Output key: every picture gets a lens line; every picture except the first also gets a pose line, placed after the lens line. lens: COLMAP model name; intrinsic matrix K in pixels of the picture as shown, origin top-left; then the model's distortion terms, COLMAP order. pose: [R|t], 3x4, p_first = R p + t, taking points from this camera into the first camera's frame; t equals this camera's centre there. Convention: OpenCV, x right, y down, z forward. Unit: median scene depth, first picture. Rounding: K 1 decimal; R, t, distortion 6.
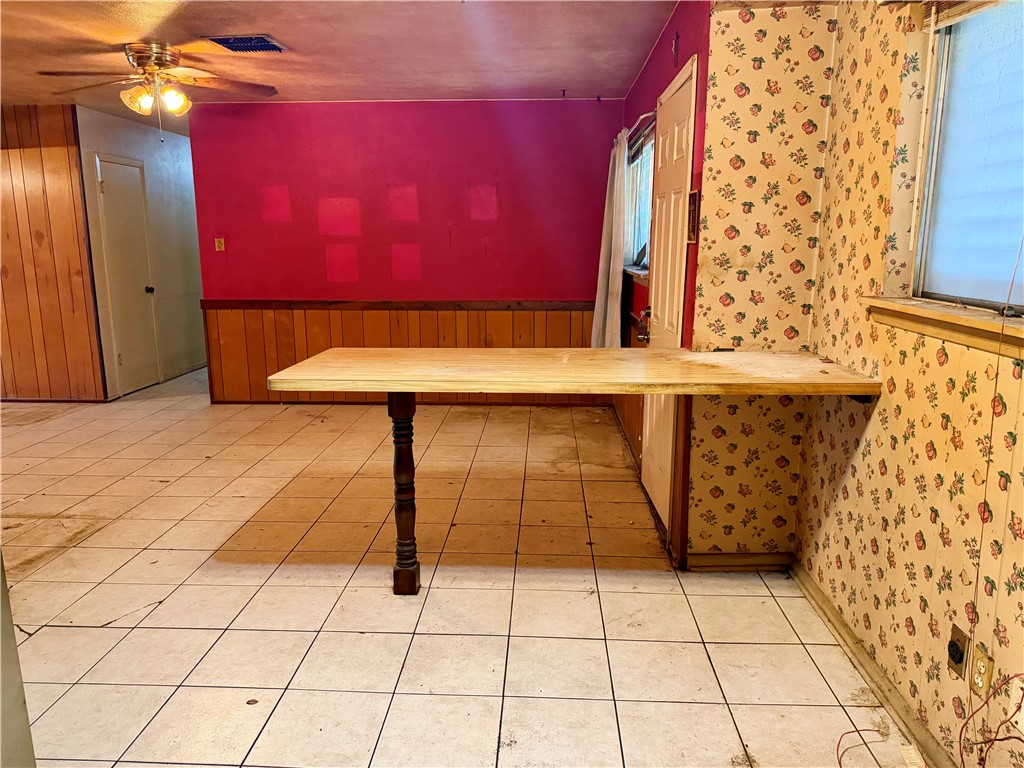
lens RADIAL K [[718.6, 0, 510.3], [0, 718.6, 383.7], [0, 0, 1]] dist [0.119717, -0.178536]
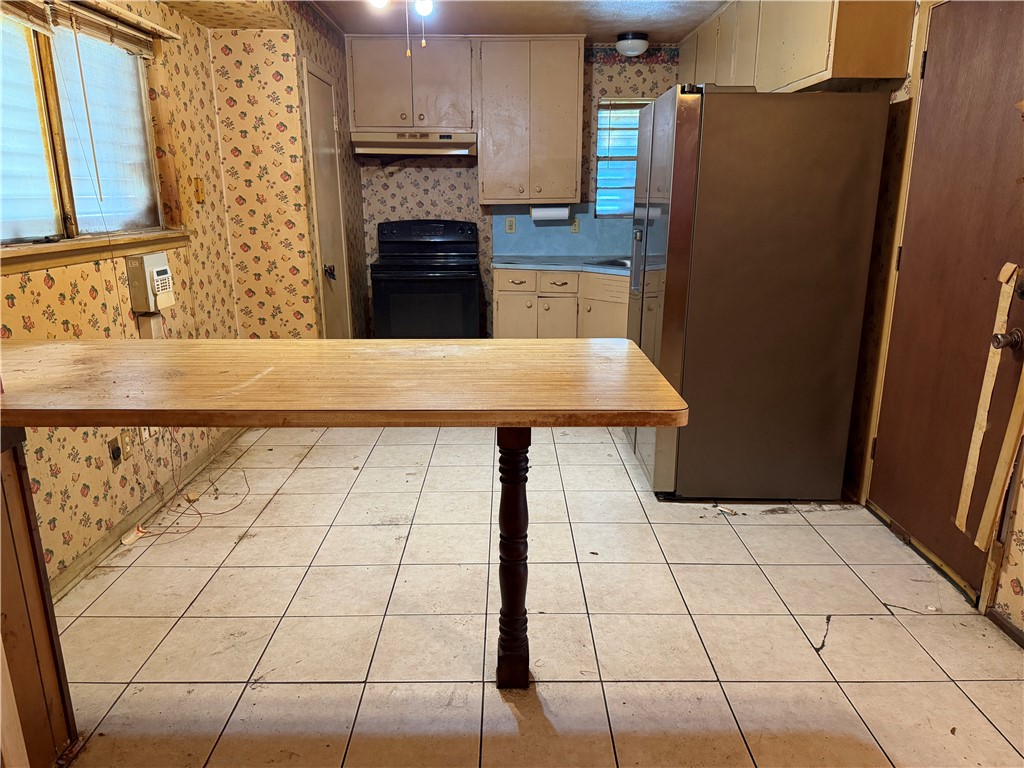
lens RADIAL K [[718.6, 0, 510.3], [0, 718.6, 383.7], [0, 0, 1]] dist [0.119717, -0.178536]
pose [[-0.998599, 0.016106, -0.050404, -0.099654], [-0.007563, 0.899332, 0.437200, -0.279887], [0.052372, 0.436969, -0.897951, 1.428921]]
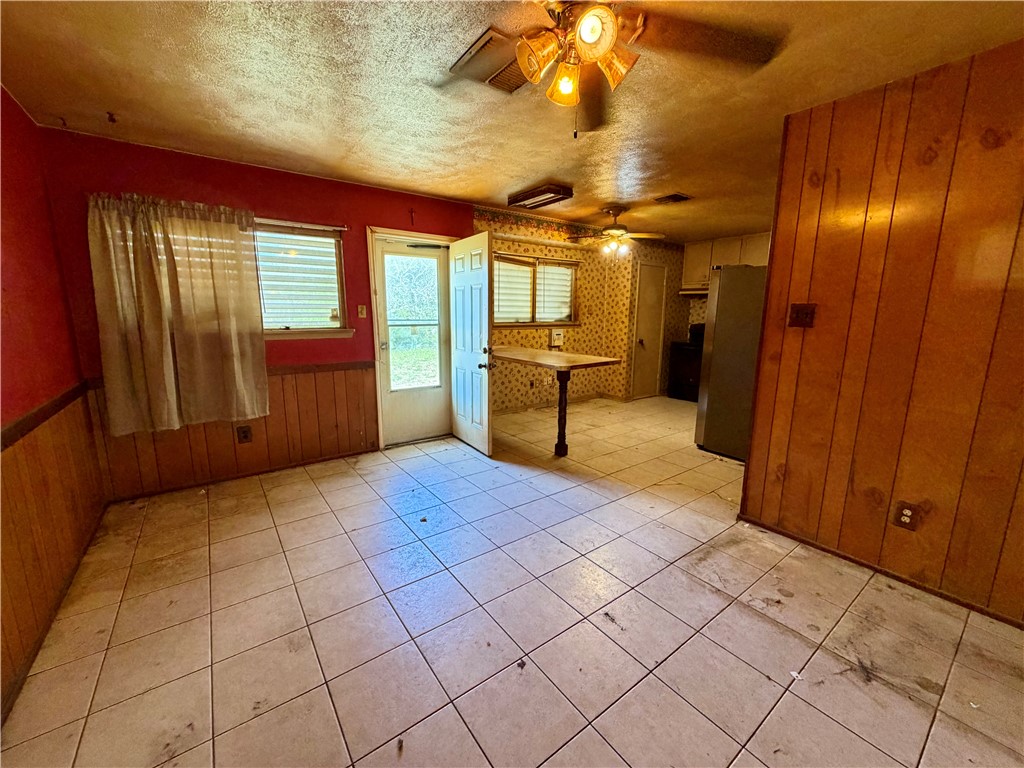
lens RADIAL K [[408.2, 0, 508.8], [0, 408.2, 383.3], [0, 0, 1]] dist [-0.000437, 0.000150]
pose [[-0.629972, -0.136180, 0.764585, -0.958622], [0.147983, 0.945419, 0.290317, -0.329650], [-0.762389, 0.296037, -0.575435, 1.715279]]
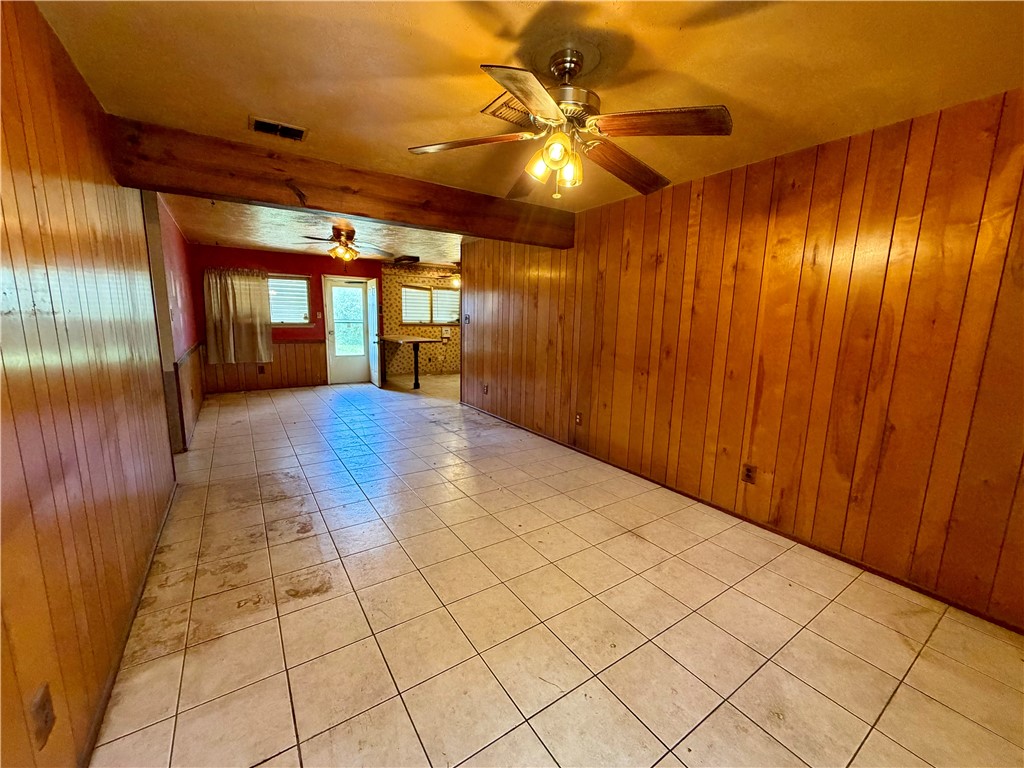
lens RADIAL K [[408.2, 0, 508.8], [0, 408.2, 383.3], [0, 0, 1]] dist [-0.000437, 0.000150]
pose [[-0.593989, -0.139683, 0.792254, -2.434361], [0.138703, 0.952280, 0.271889, -0.364571], [-0.792426, 0.271387, -0.546269, 1.843501]]
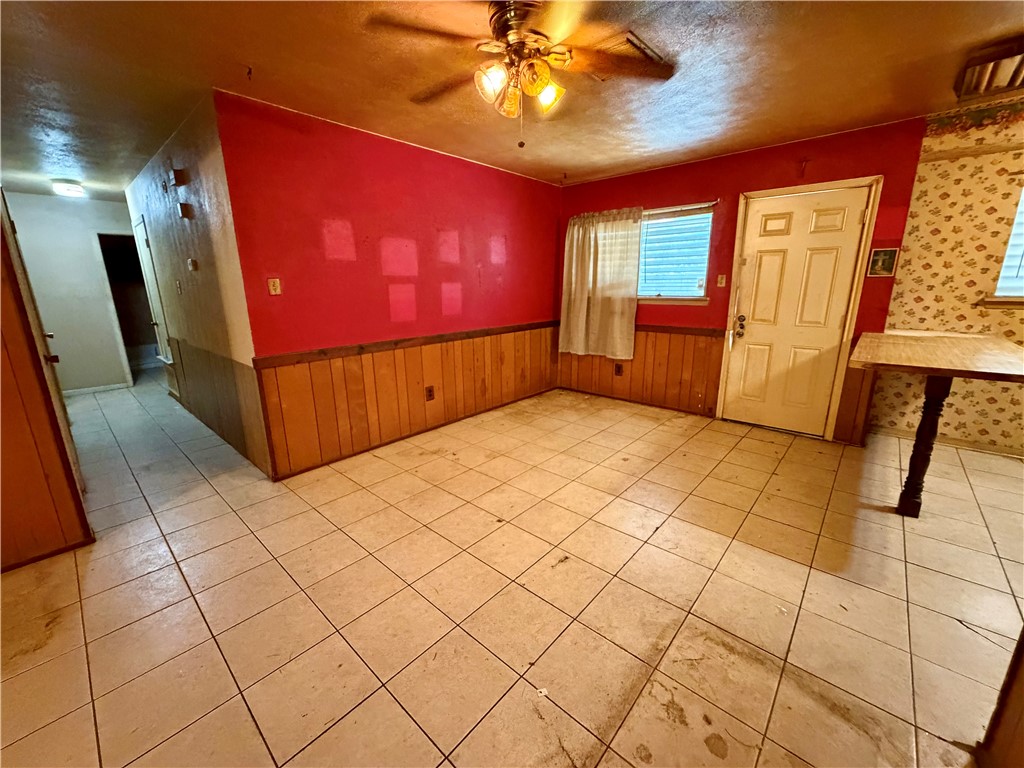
lens RADIAL K [[408.2, 0, 508.8], [0, 408.2, 383.3], [0, 0, 1]] dist [-0.000437, 0.000150]
pose [[0.632403, -0.188199, 0.751430, -1.140005], [0.160533, 0.980820, 0.110547, -0.181067], [-0.757823, 0.050719, 0.650486, 0.992607]]
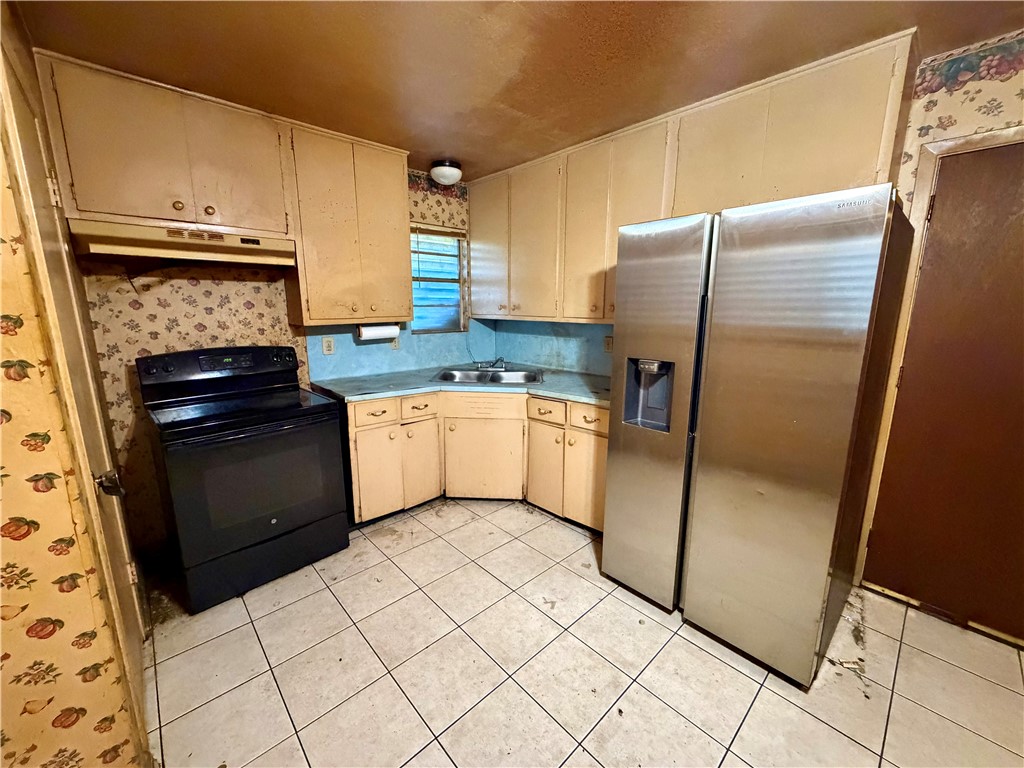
lens RADIAL K [[408.2, 0, 508.8], [0, 408.2, 383.3], [0, 0, 1]] dist [-0.000437, 0.000150]
pose [[-0.702928, 0.138711, -0.697604, 0.170751], [-0.138331, 0.935409, 0.325382, -0.117840], [0.697679, 0.325221, -0.638338, 0.506797]]
